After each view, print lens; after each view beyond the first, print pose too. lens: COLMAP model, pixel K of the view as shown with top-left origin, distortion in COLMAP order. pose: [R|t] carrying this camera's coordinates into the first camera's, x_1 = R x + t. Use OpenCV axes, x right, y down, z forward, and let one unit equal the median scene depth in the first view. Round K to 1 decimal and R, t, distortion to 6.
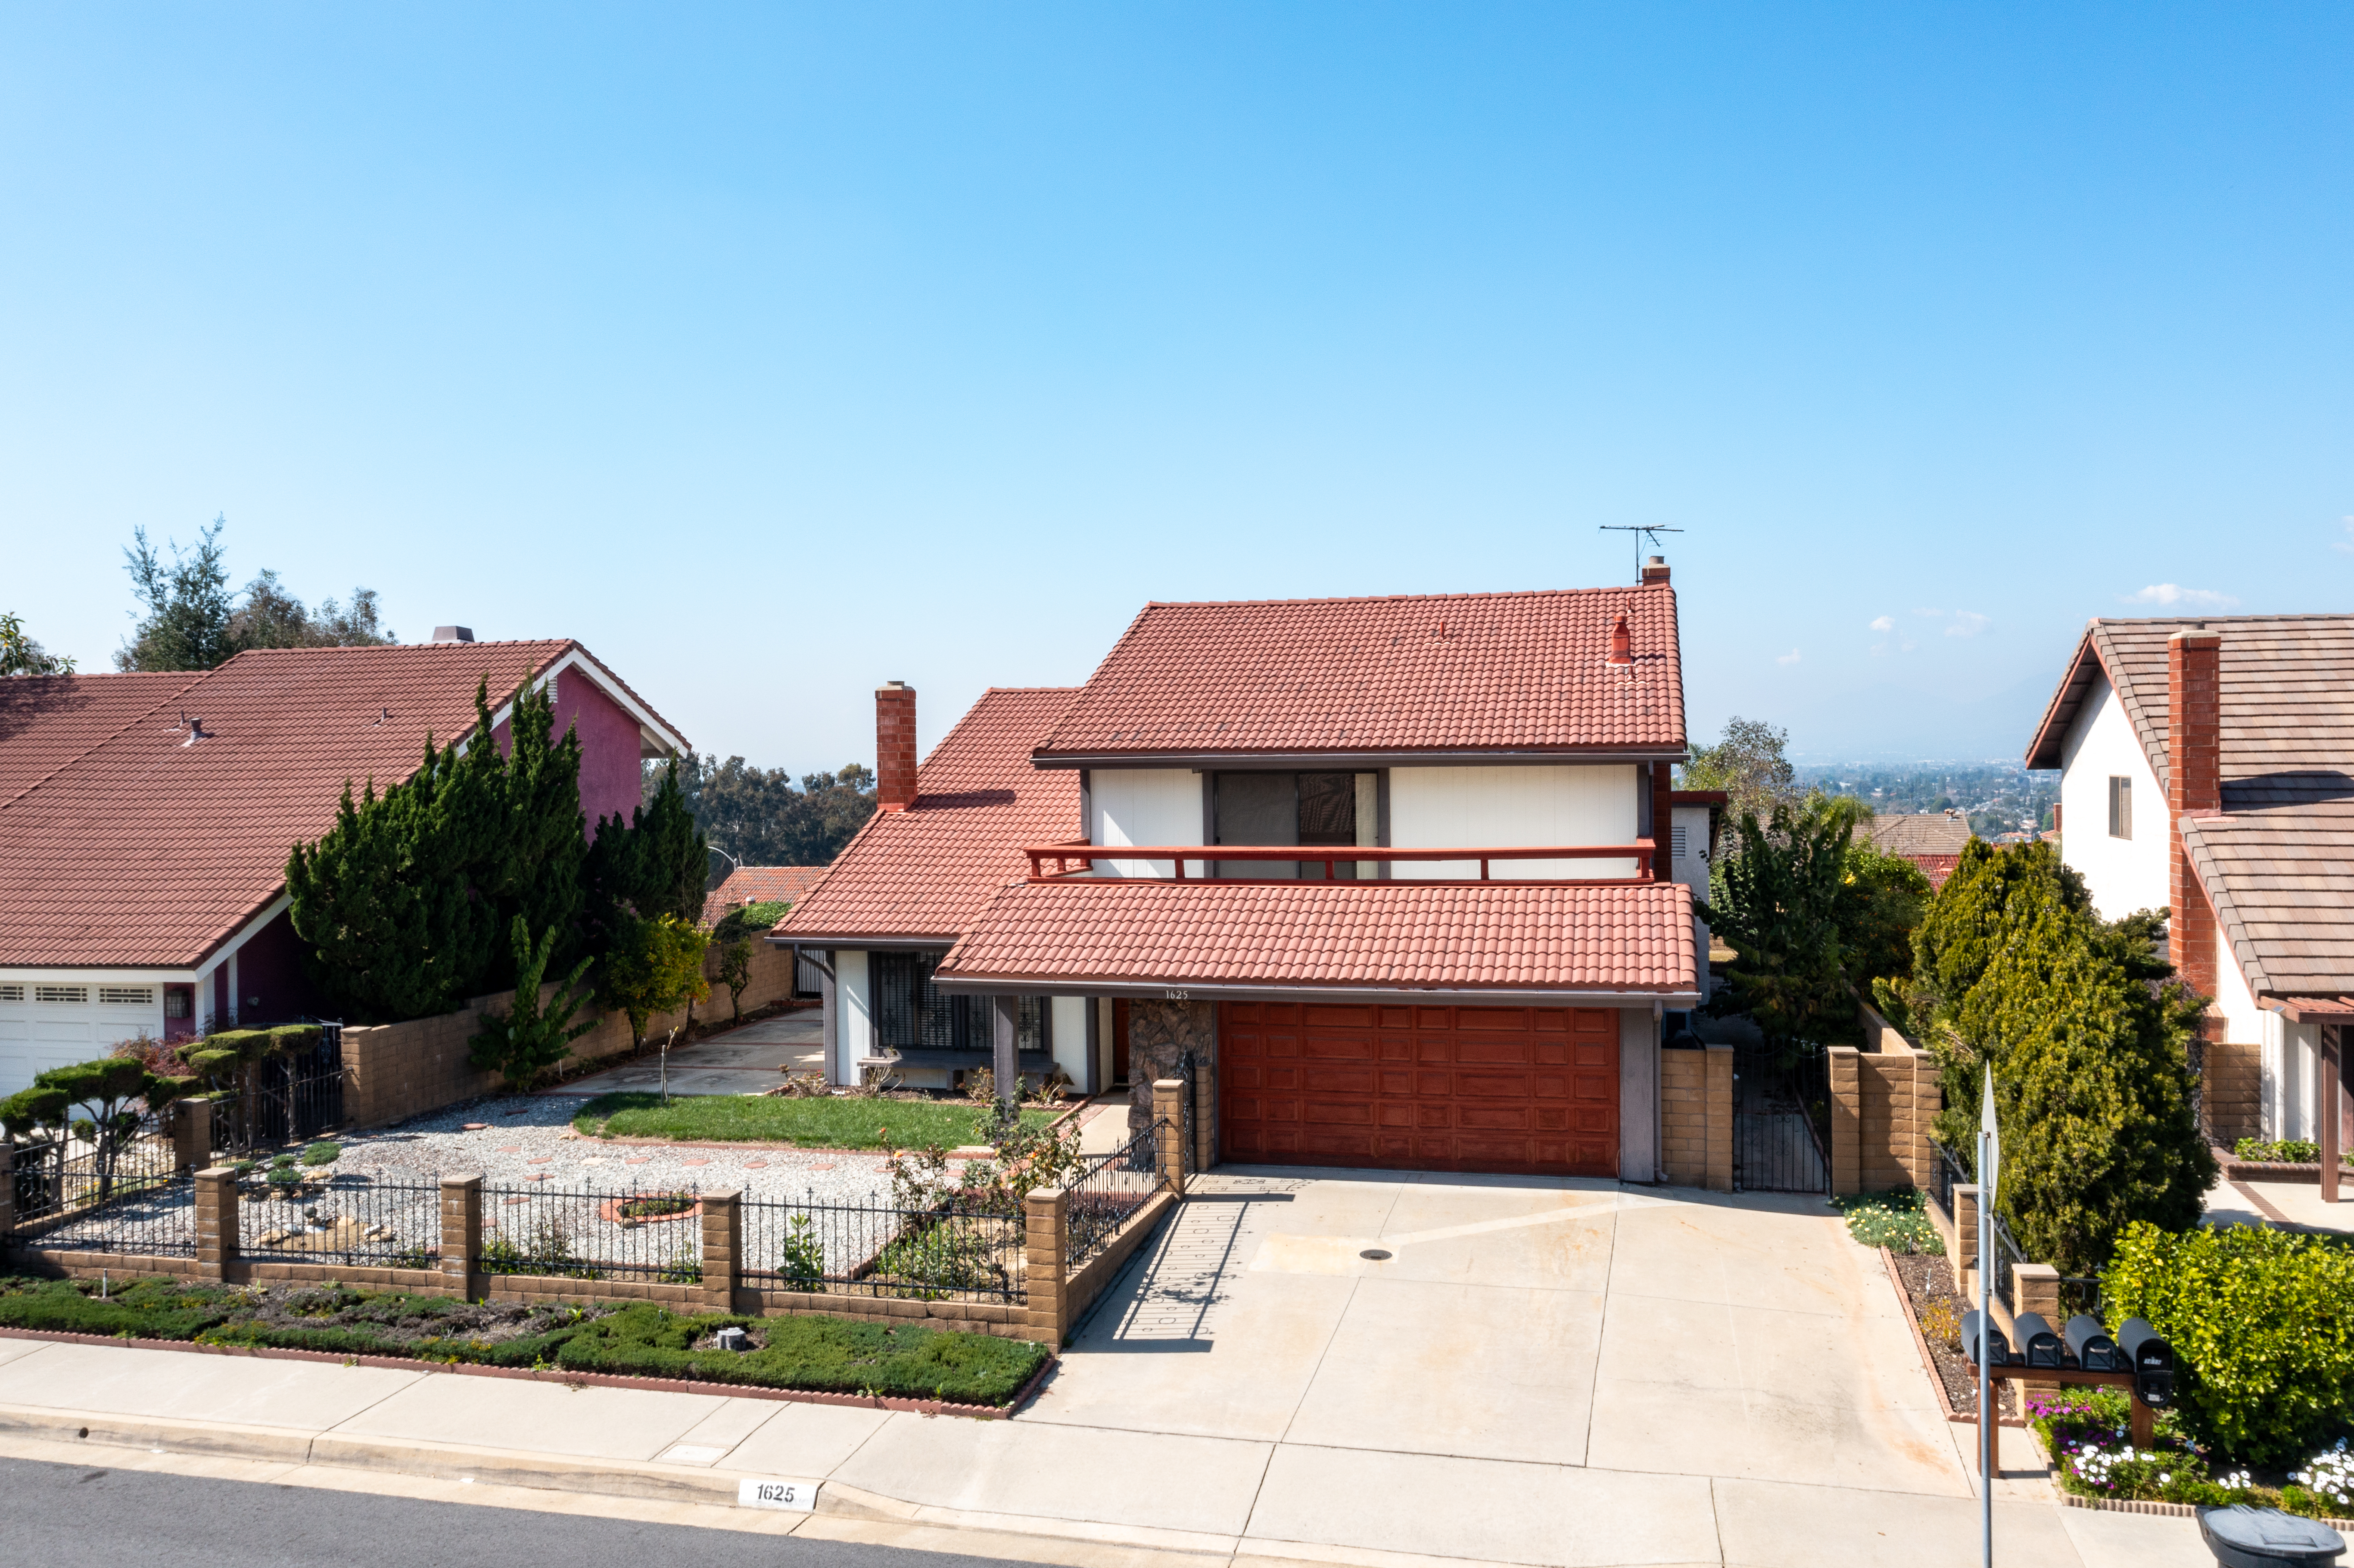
lens RADIAL K [[1780.1, 0, 1176.2], [0, 1780.1, 995.6], [0, 0, 1]] dist [-0.005853, -0.005130]
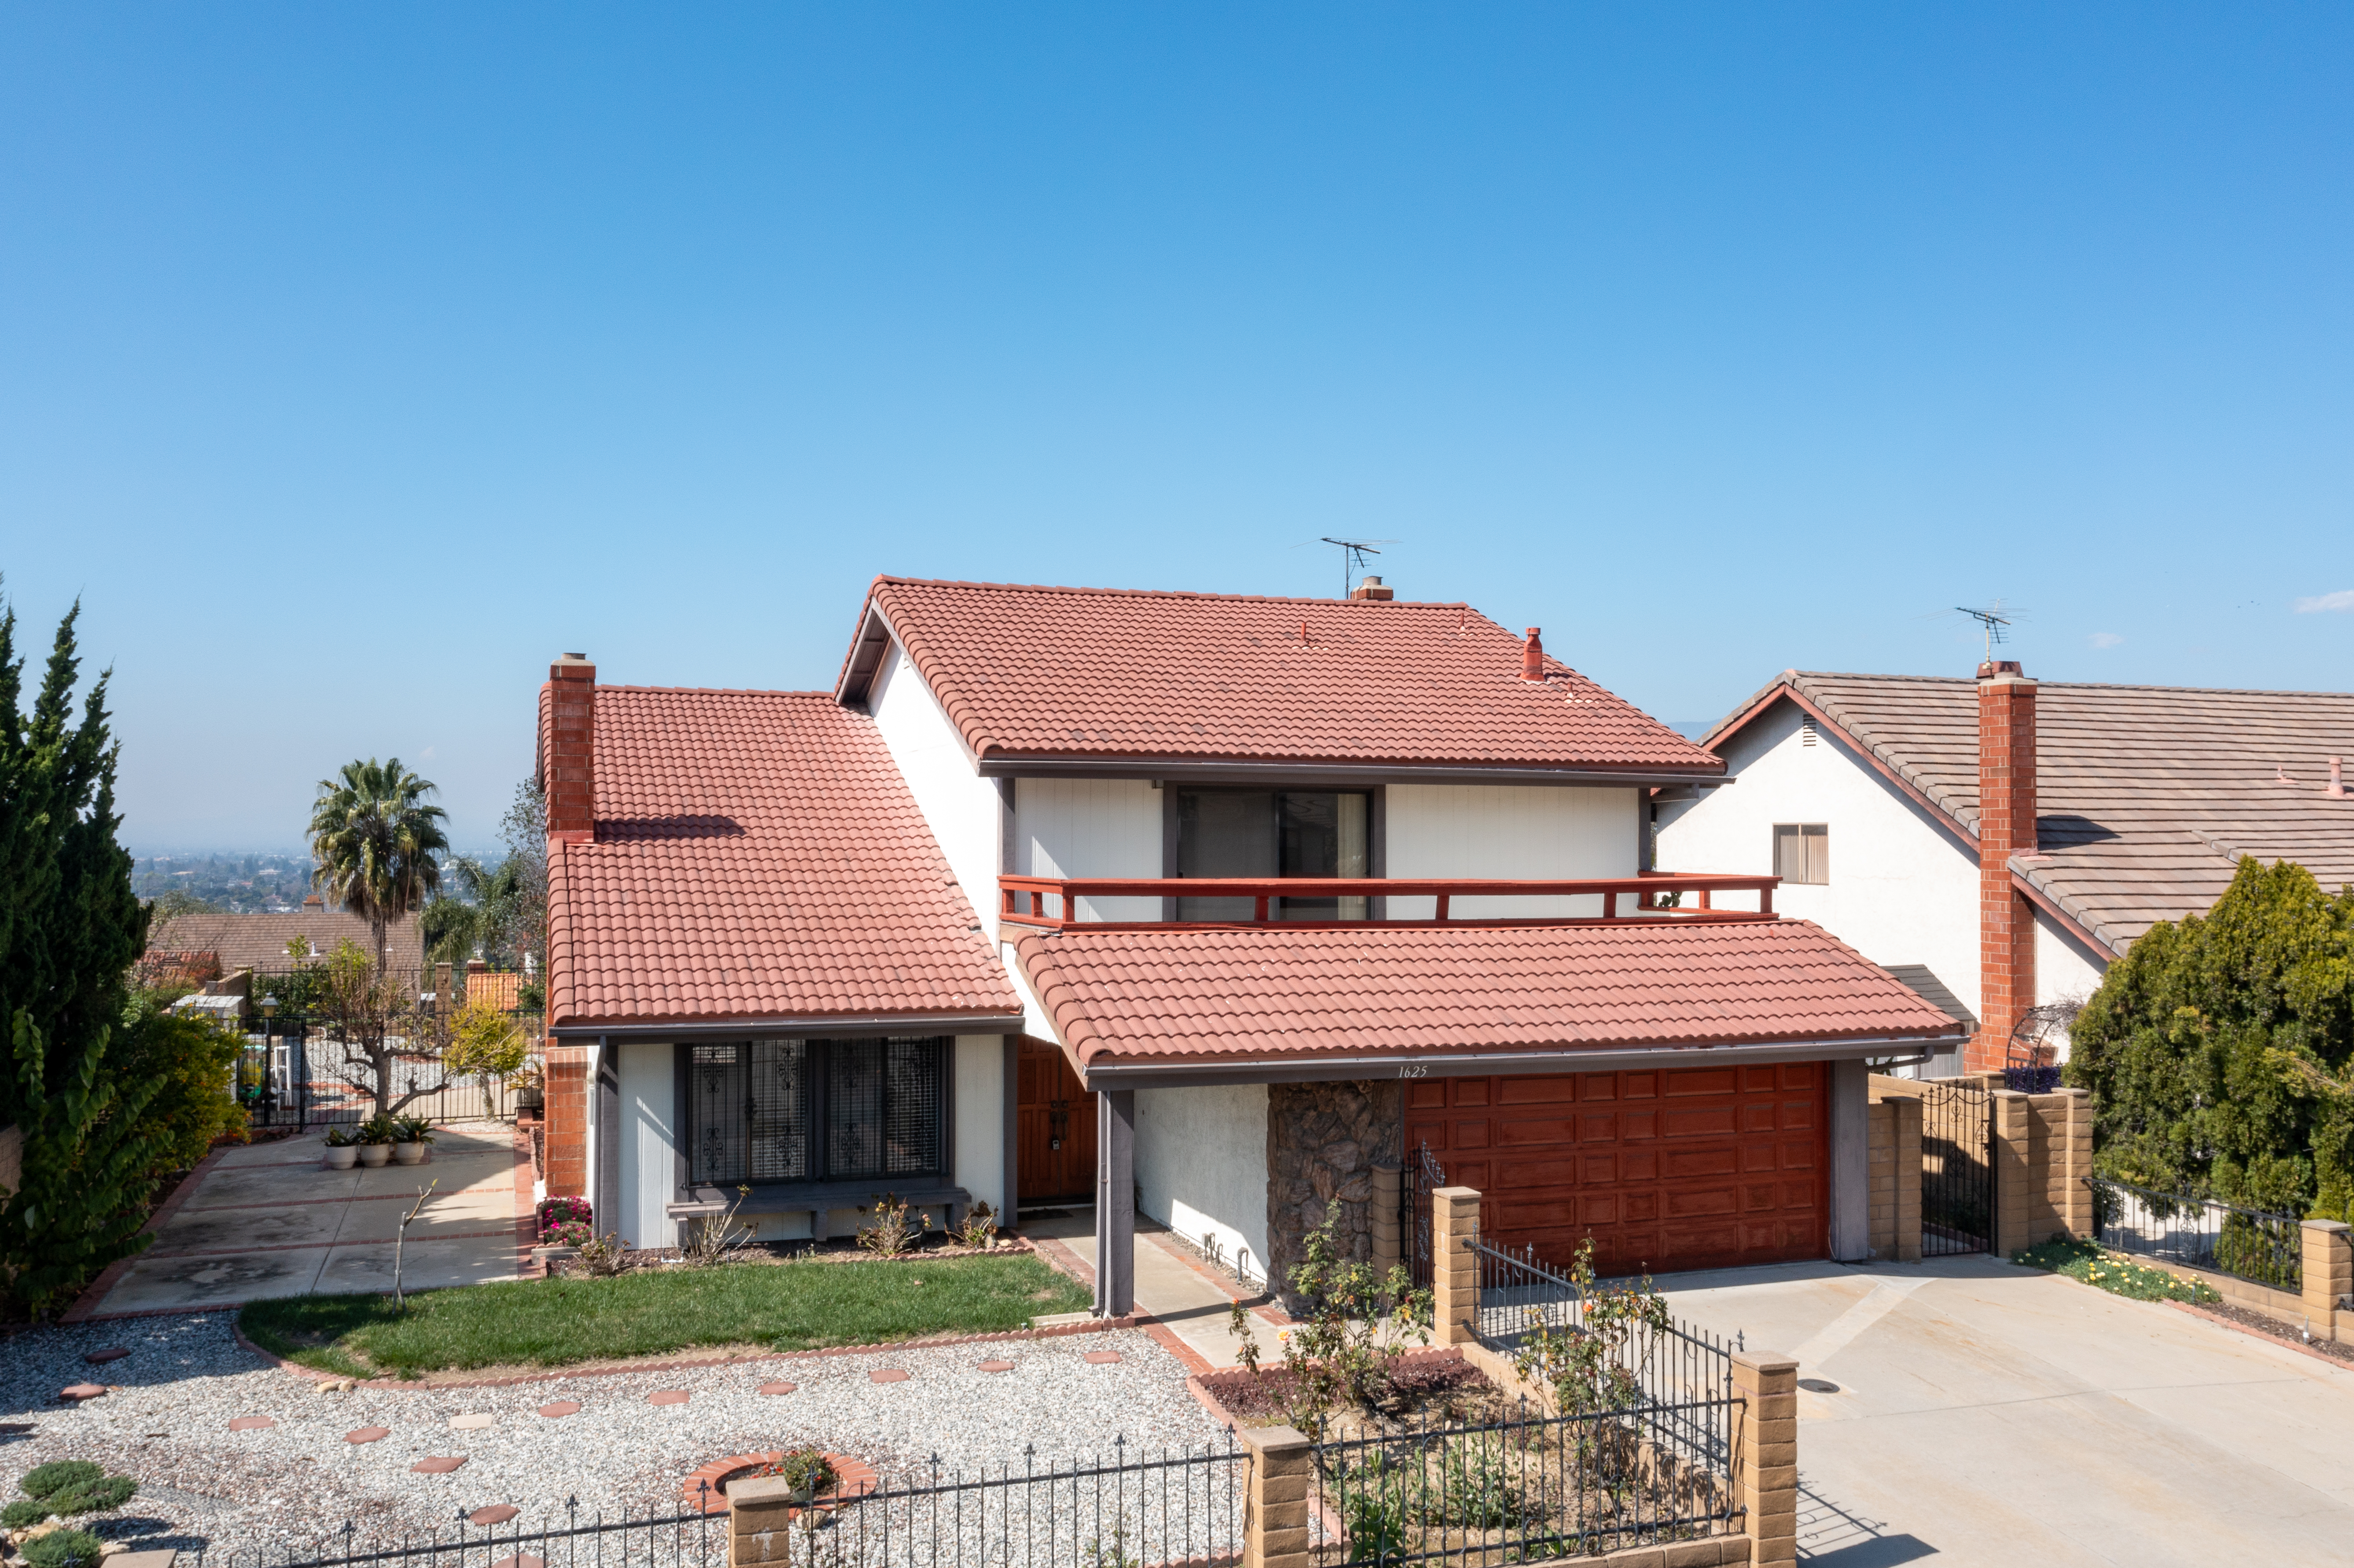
lens RADIAL K [[1999.4, 0, 1177.0], [0, 1999.4, 784.0], [0, 0, 1]] dist [0.004275, 0.007728]
pose [[0.814553, 0.029767, 0.579325, -0.559973], [0.050329, 0.991290, -0.121700, -0.023255], [-0.577901, 0.128288, 0.805960, 0.355173]]
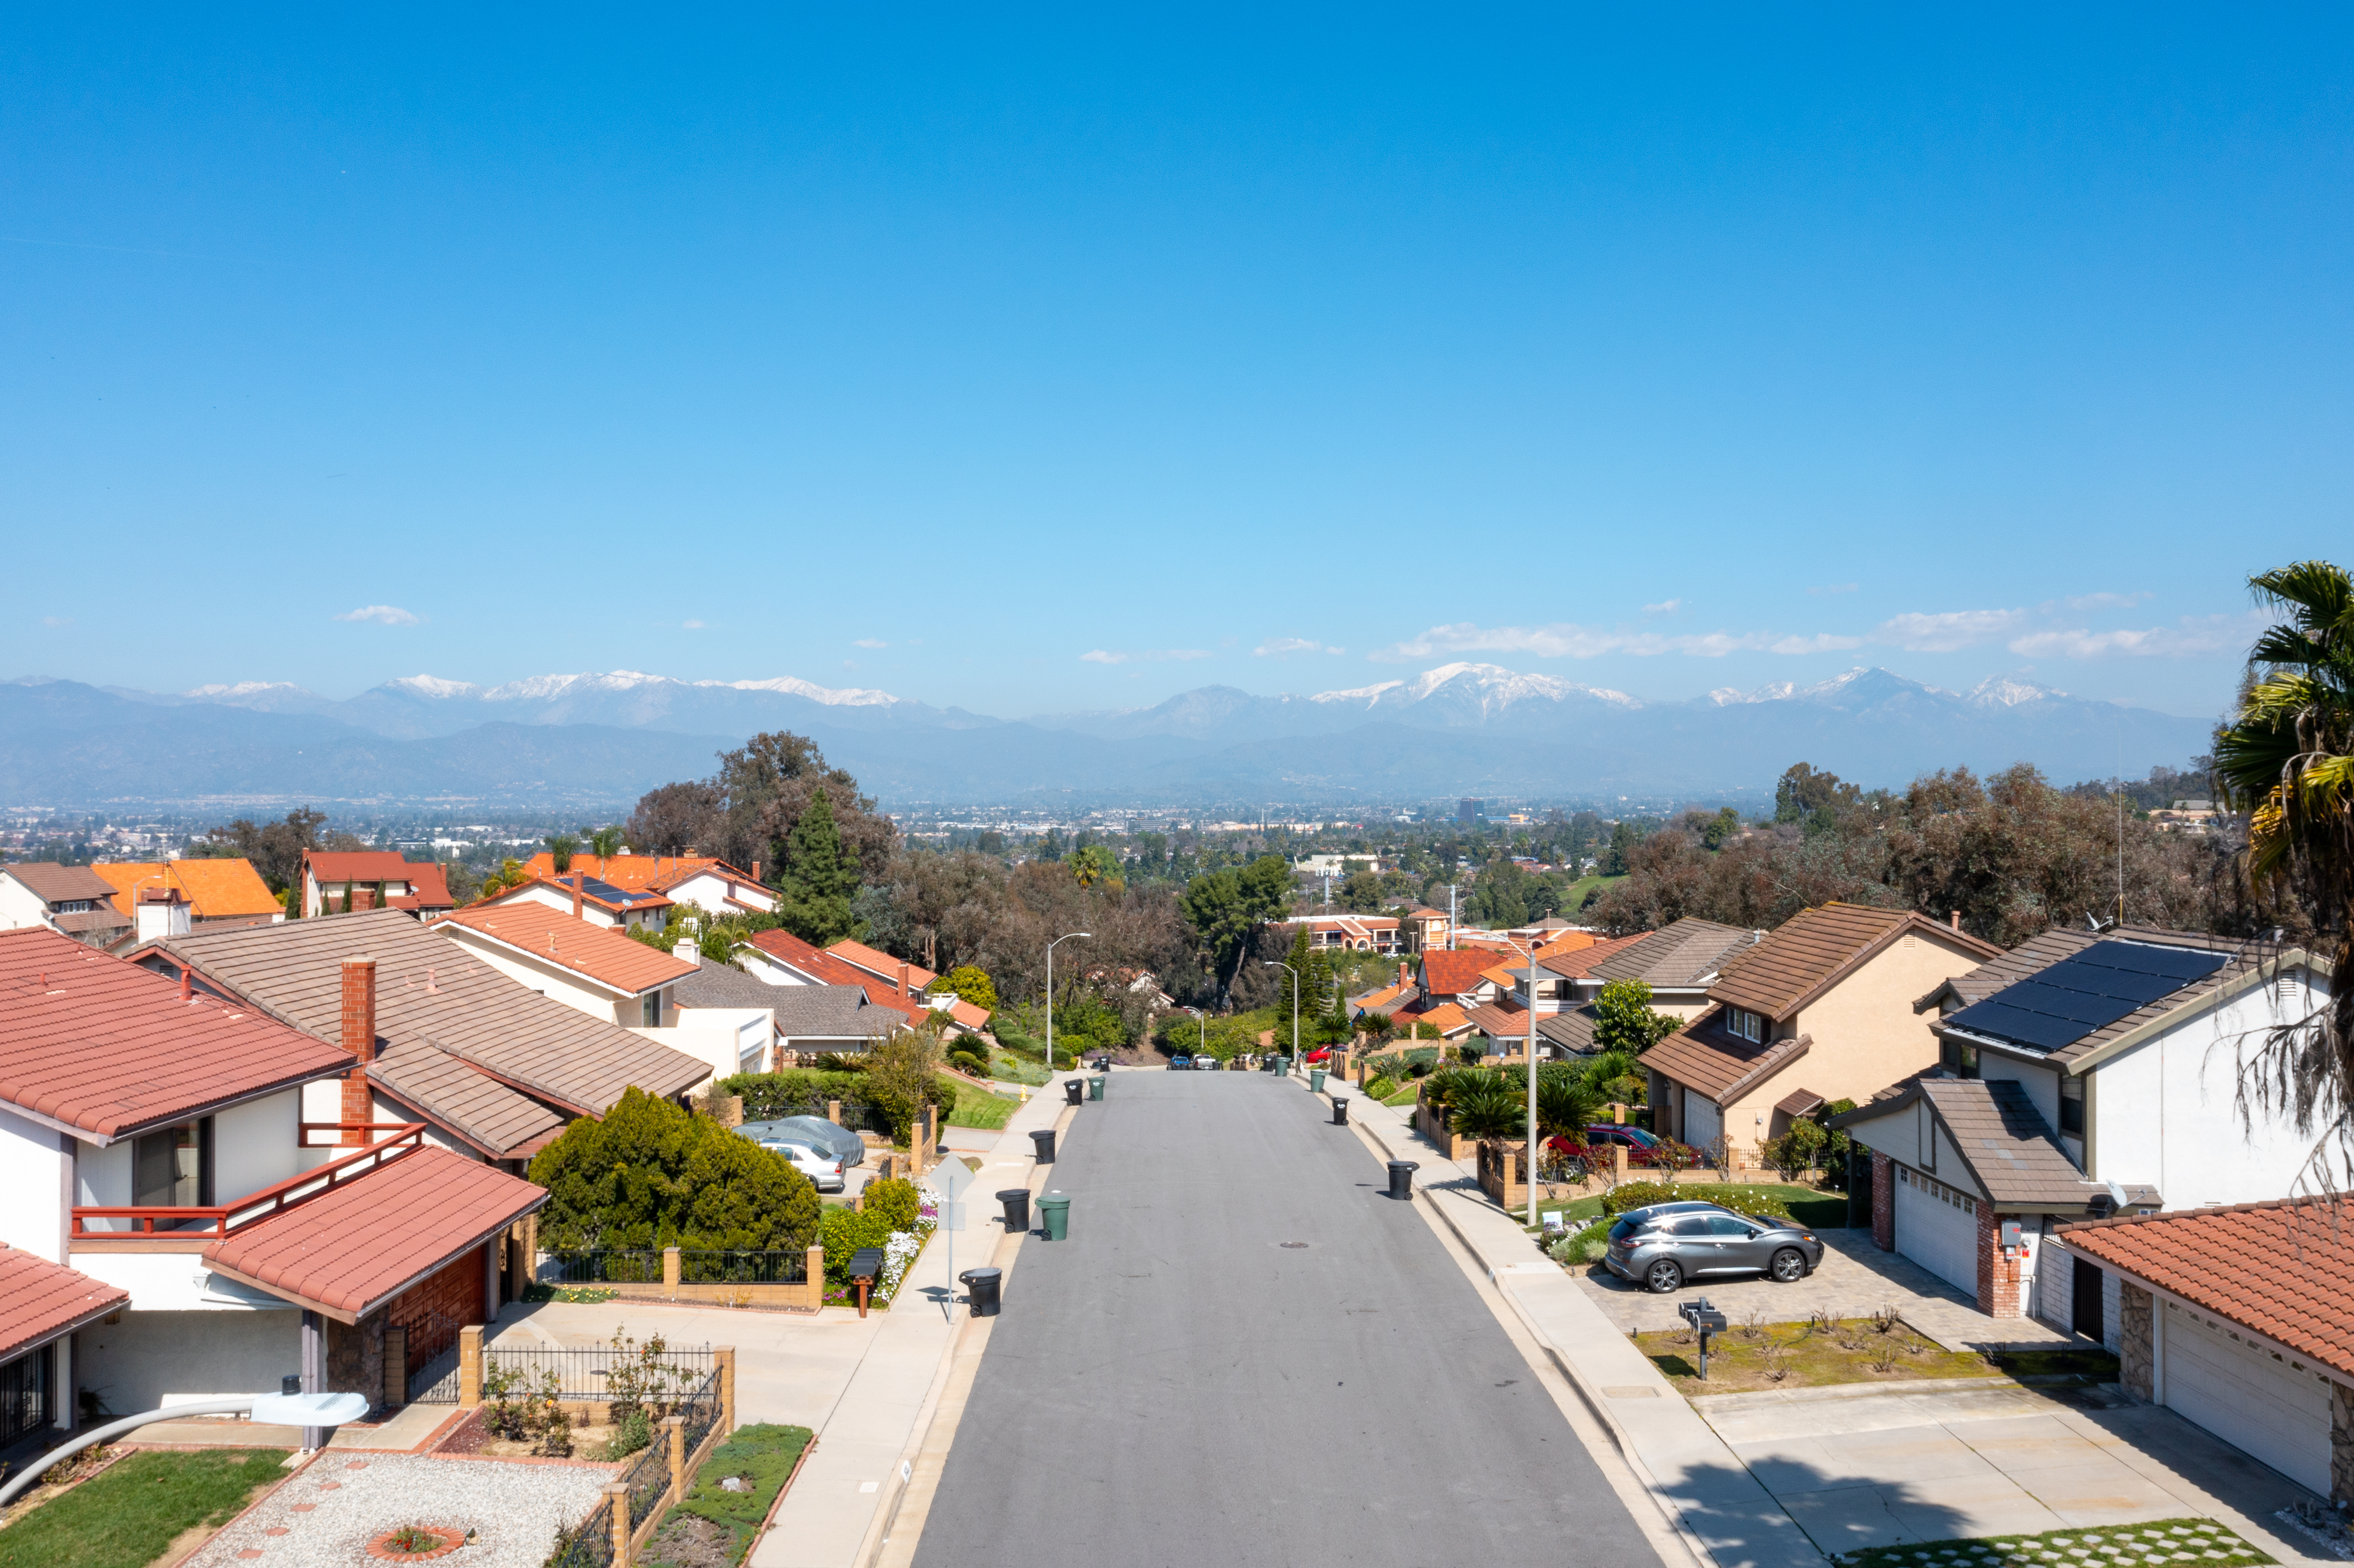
lens RADIAL K [[1880.0, 0, 1177.0], [0, 1880.0, 784.0], [0, 0, 1]] dist [-0.008578, 0.004226]
pose [[-0.250689, 0.027784, 0.967669, -1.587755], [0.109186, 0.994021, -0.000254, -0.319488], [-0.961891, 0.105592, -0.252224, 0.735625]]
